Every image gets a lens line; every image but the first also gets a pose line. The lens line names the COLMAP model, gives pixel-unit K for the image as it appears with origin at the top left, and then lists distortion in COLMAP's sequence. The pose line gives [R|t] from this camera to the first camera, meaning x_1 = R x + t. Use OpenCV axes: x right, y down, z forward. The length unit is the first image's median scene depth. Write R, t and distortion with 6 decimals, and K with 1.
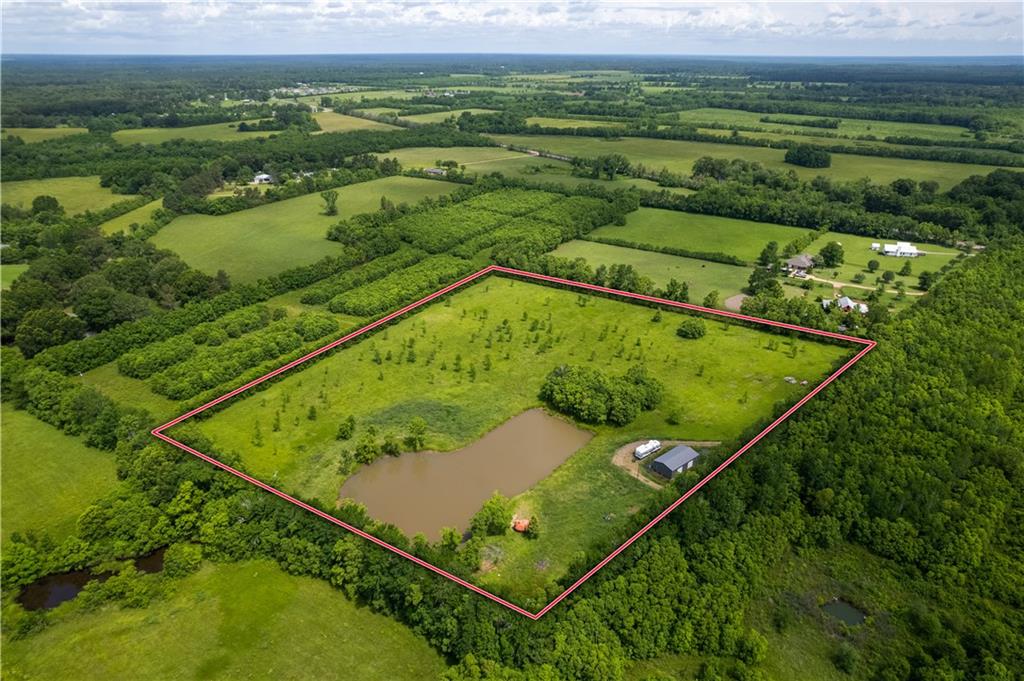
lens RADIAL K [[654.8, 0, 514.3], [0, 654.8, 343.8], [0, 0, 1]] dist [-0.071717, 0.070265]
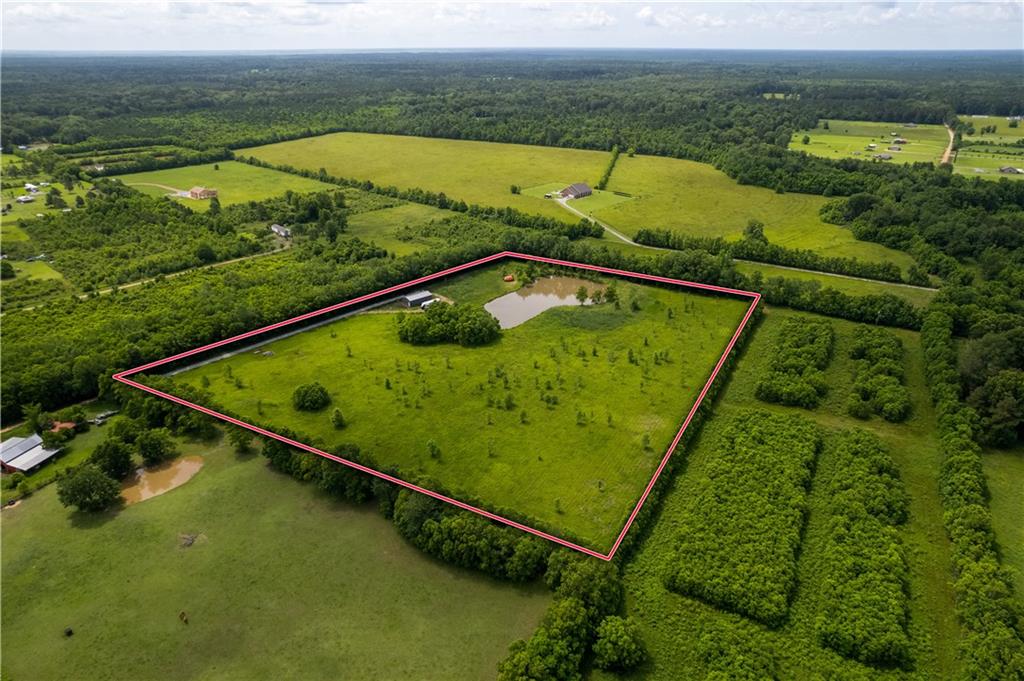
lens RADIAL K [[672.2, 0, 515.2], [0, 672.2, 336.8], [0, 0, 1]] dist [-0.072244, 0.070946]
pose [[-0.998202, 0.020199, -0.056440, 0.046847], [-0.028713, 0.665384, 0.745949, -0.464667], [0.052622, 0.746228, -0.663608, 1.013289]]
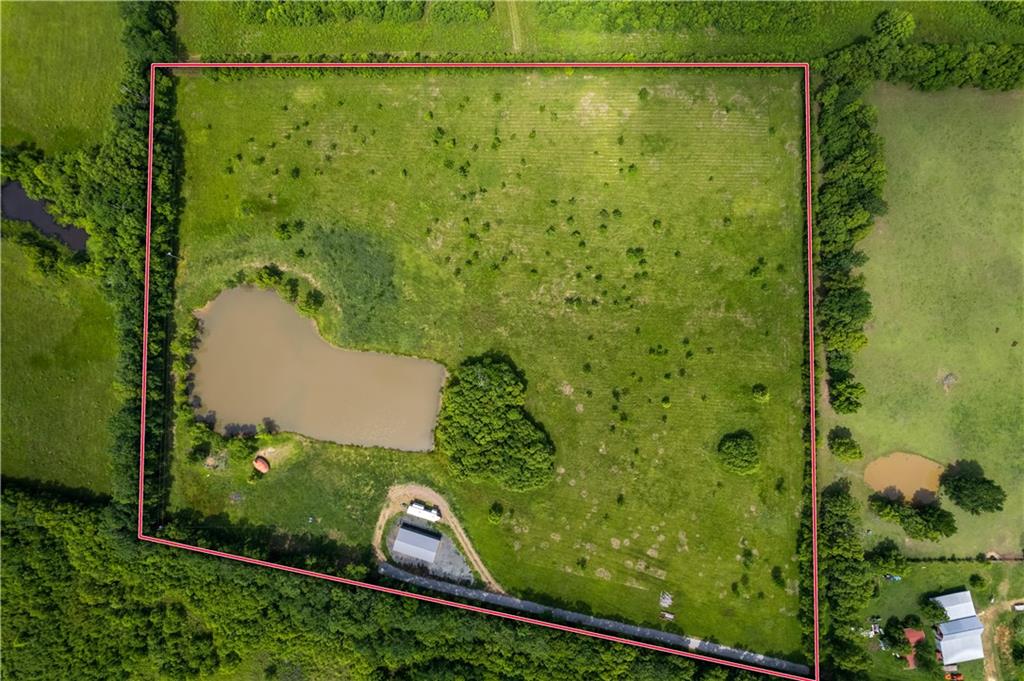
lens RADIAL K [[654.8, 0, 514.3], [0, 654.8, 343.8], [0, 0, 1]] dist [-0.071717, 0.070265]
pose [[0.530076, 0.847918, -0.007395, 0.032756], [-0.355499, 0.230140, 0.905901, -0.403893], [0.769831, -0.477568, 0.423426, 0.387596]]
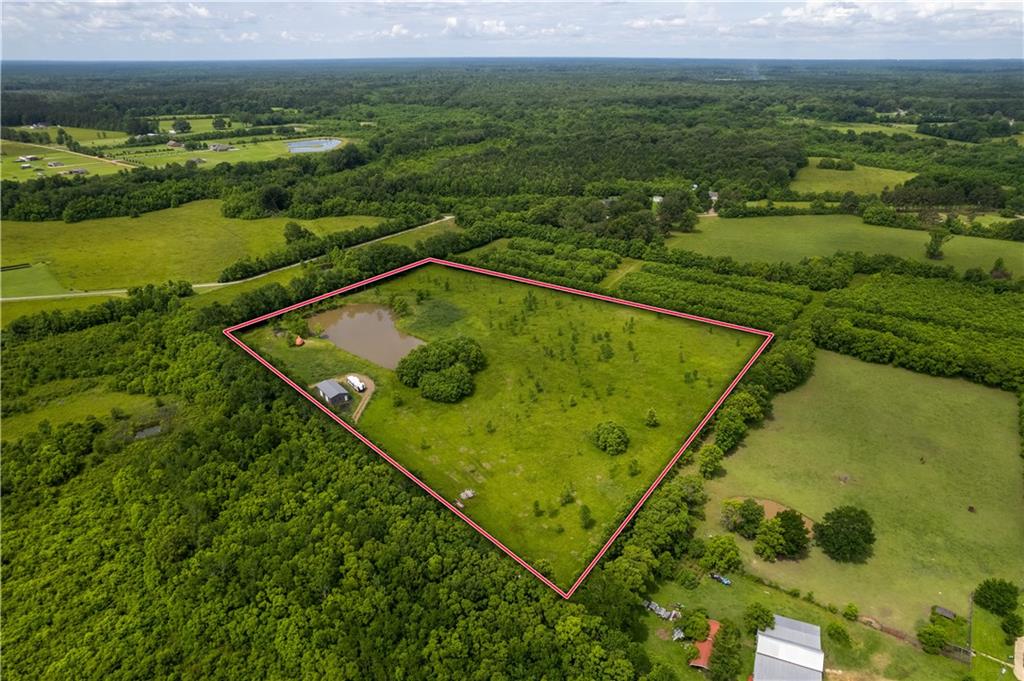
lens RADIAL K [[654.8, 0, 514.3], [0, 654.8, 343.8], [0, 0, 1]] dist [-0.071717, 0.070265]
pose [[-0.036068, 0.406482, -0.912947, 0.612038], [-0.410457, 0.826904, 0.384388, -0.235380], [0.911166, 0.388590, 0.137019, 0.513836]]
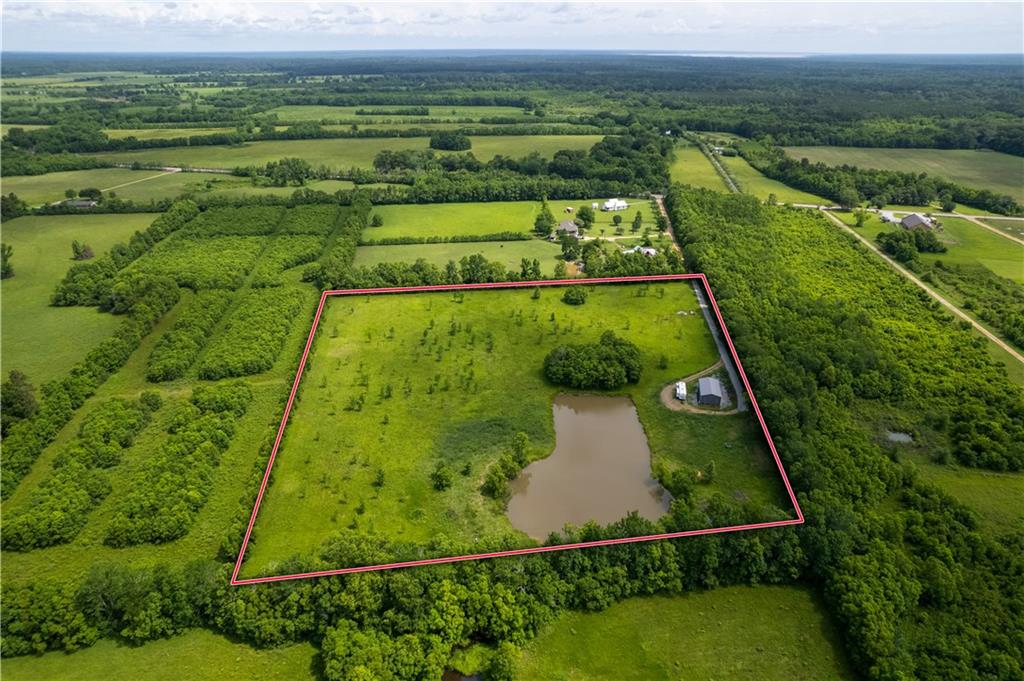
lens RADIAL K [[672.2, 0, 515.2], [0, 672.2, 336.8], [0, 0, 1]] dist [-0.072244, 0.070946]
pose [[0.774420, -0.255722, 0.578688, -0.329256], [0.263240, 0.961978, 0.072821, -0.045075], [-0.575307, 0.095940, 0.812291, 0.093513]]
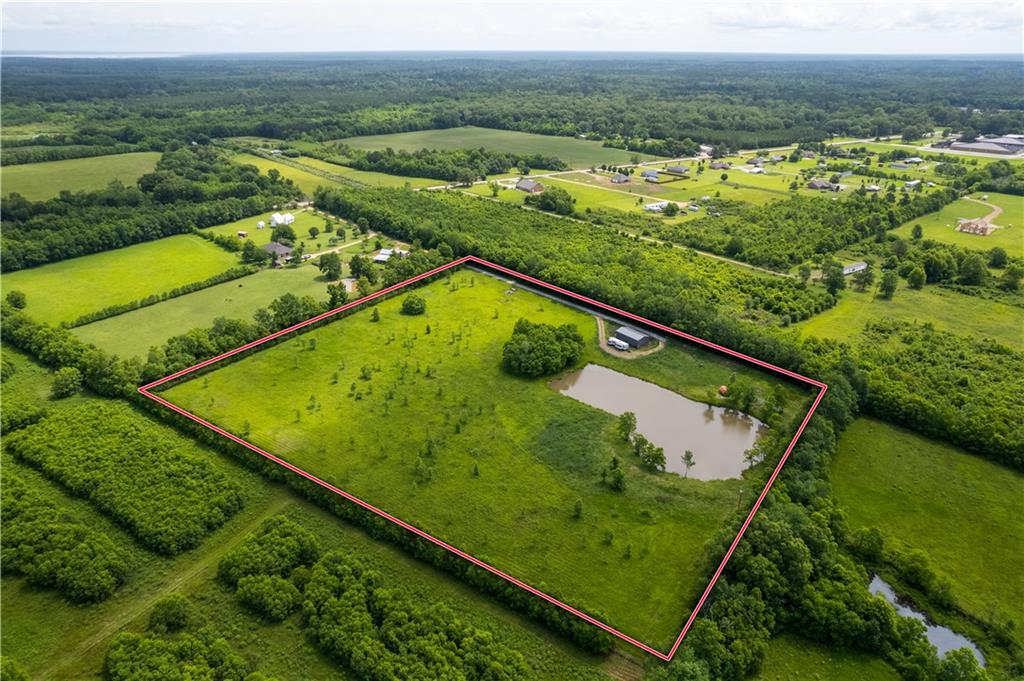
lens RADIAL K [[672.2, 0, 515.2], [0, 672.2, 336.8], [0, 0, 1]] dist [-0.072244, 0.070946]
pose [[0.050910, -0.404093, 0.913300, -0.506392], [0.415133, 0.840301, 0.348653, -0.199883], [-0.908335, 0.361391, 0.210532, 0.429247]]
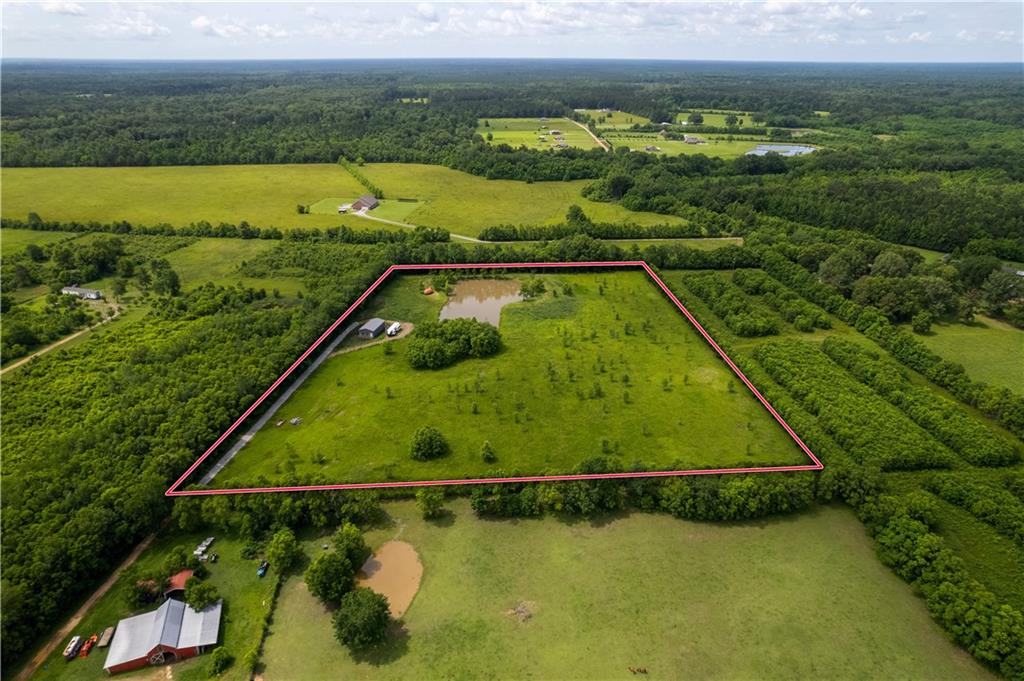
lens RADIAL K [[654.8, 0, 514.3], [0, 654.8, 343.8], [0, 0, 1]] dist [-0.071717, 0.070265]
pose [[-0.793035, 0.242748, -0.558721, 0.387327], [-0.258358, 0.696579, 0.669350, -0.409634], [0.551676, 0.675168, -0.489696, 0.899588]]
